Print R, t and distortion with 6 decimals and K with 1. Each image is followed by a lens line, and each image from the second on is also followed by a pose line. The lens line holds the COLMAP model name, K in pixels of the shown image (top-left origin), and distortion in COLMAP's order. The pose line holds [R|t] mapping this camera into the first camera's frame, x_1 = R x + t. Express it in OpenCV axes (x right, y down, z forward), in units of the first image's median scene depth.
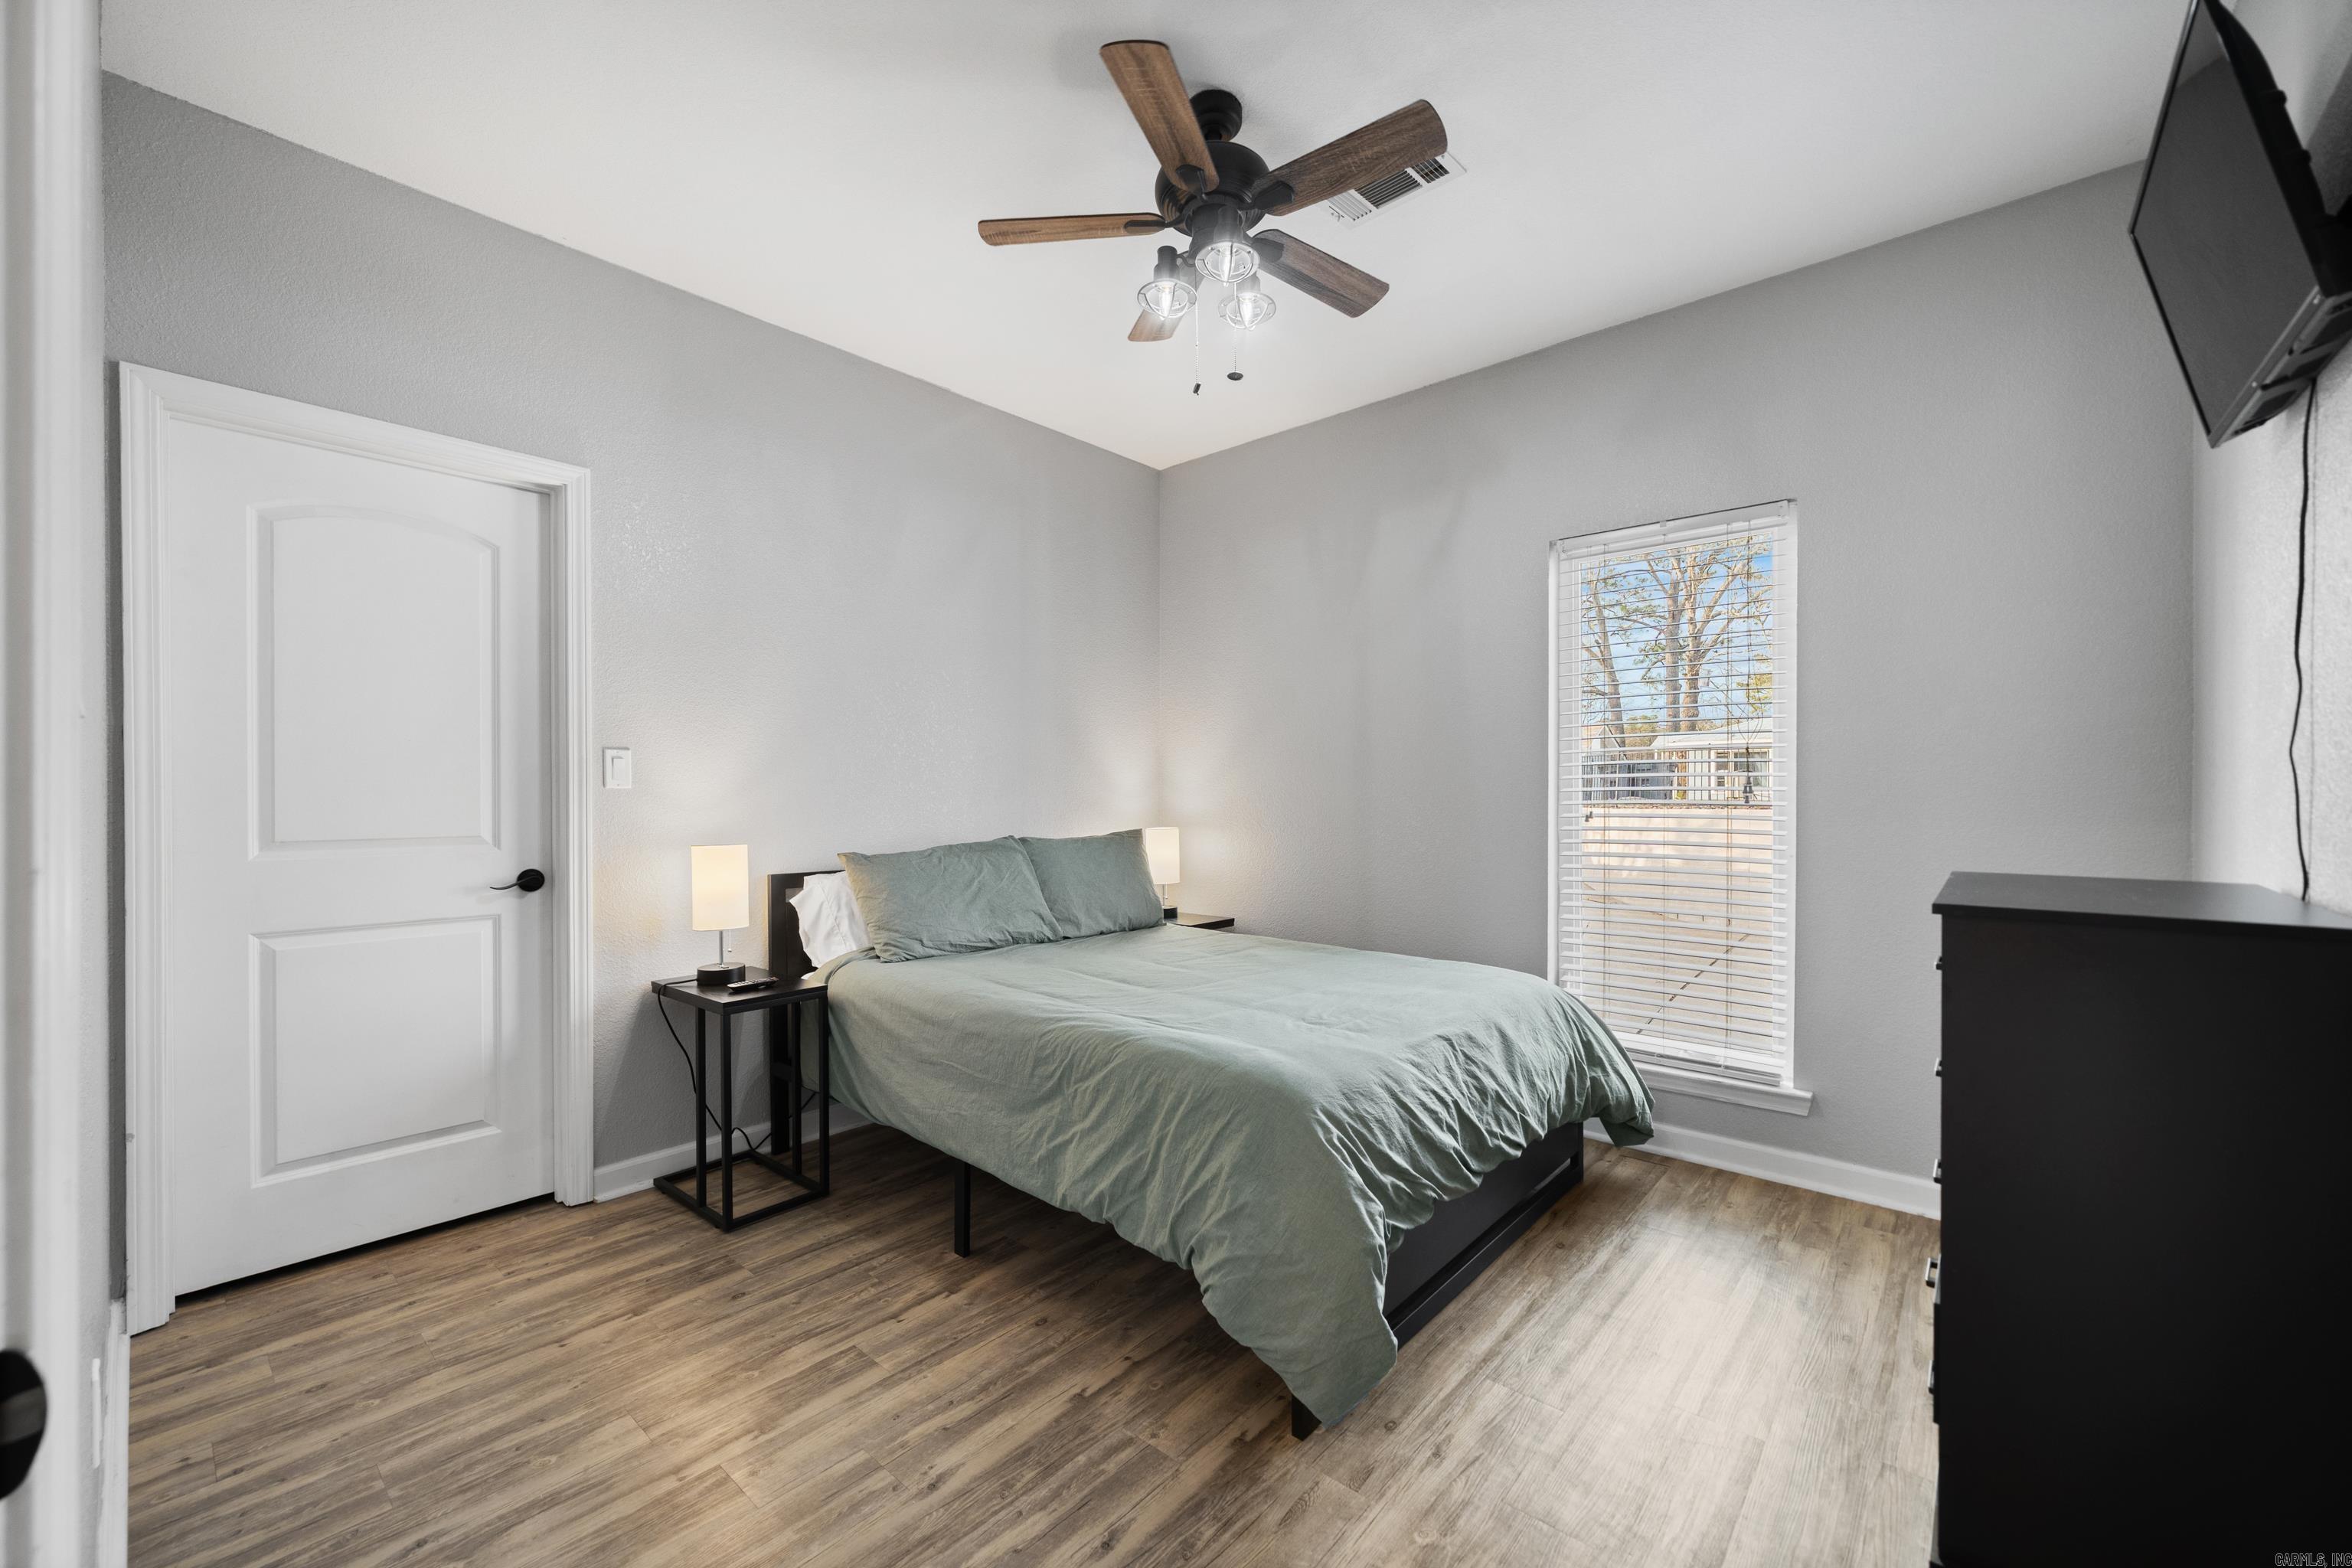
lens RADIAL K [[892.0, 0, 1186.4], [0, 892.0, 803.9], [0, 0, 1]] dist [-0.002320, 0.000056]
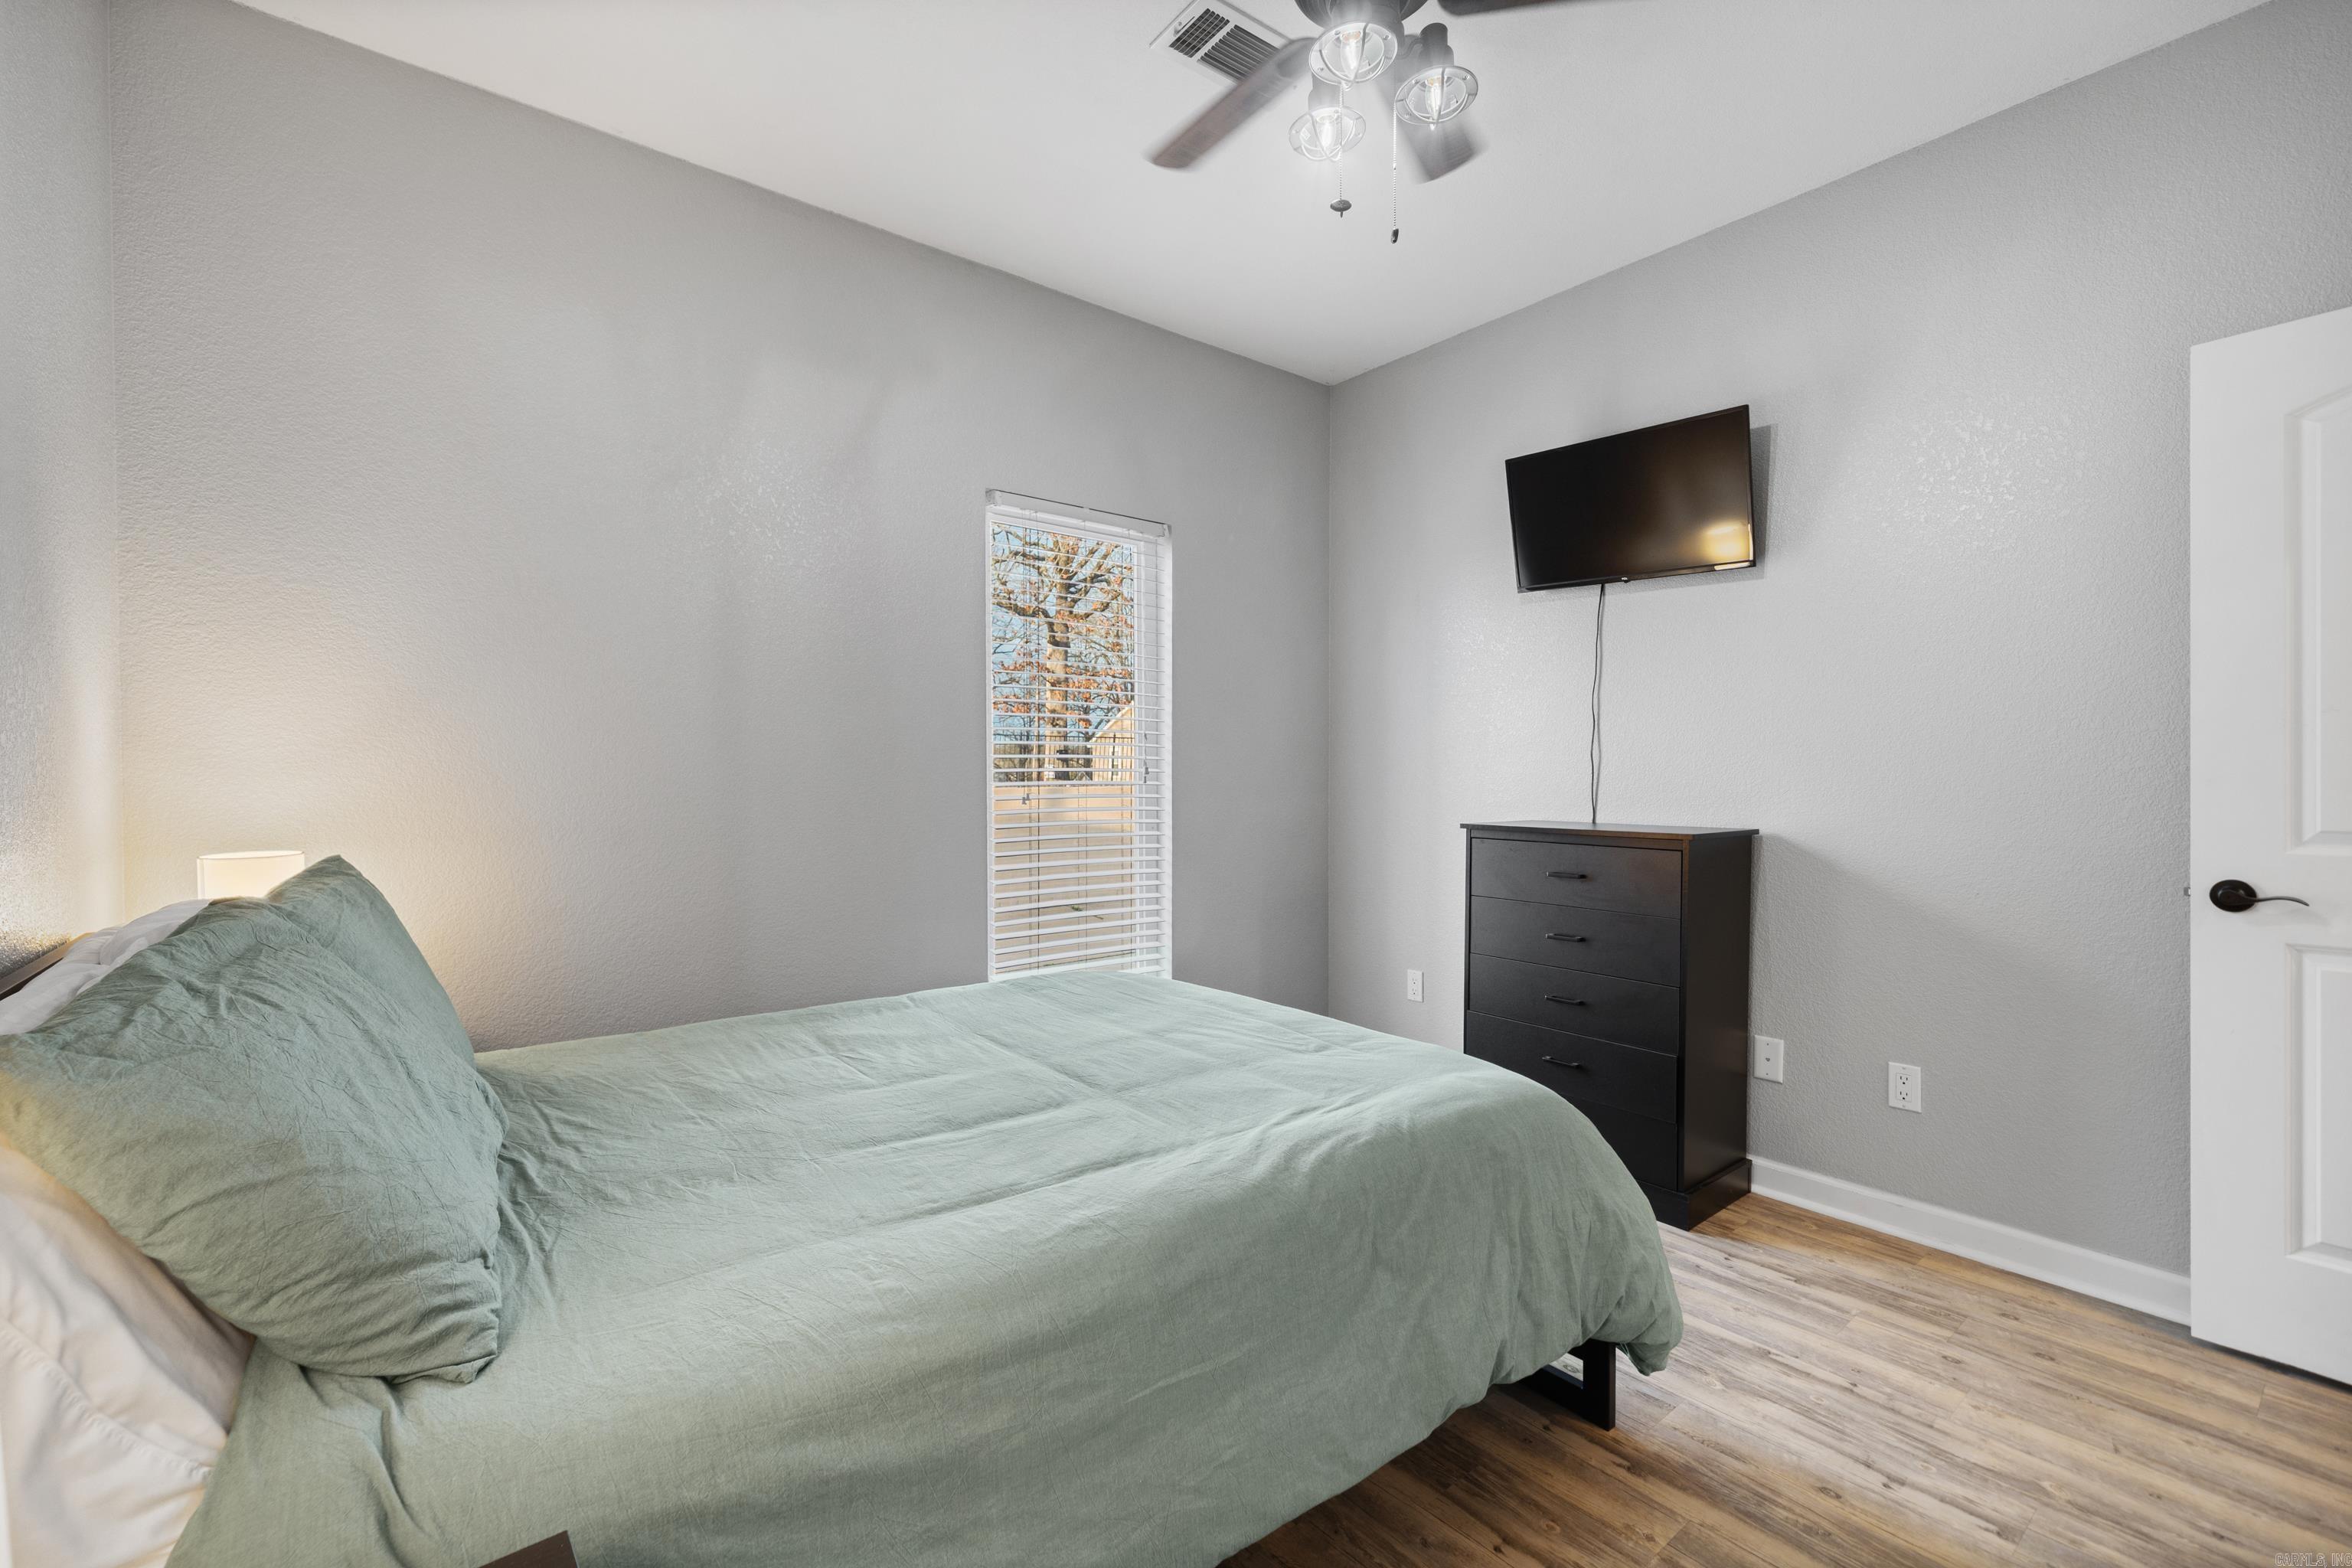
lens RADIAL K [[959.4, 0, 1184.3], [0, 959.4, 795.7], [0, 0, 1]] dist [-0.001503, -0.000122]
pose [[0.213438, -0.021086, 0.976729, -0.853716], [0.008163, 0.999771, 0.019800, -0.010625], [-0.976923, 0.003747, 0.213561, 1.055488]]
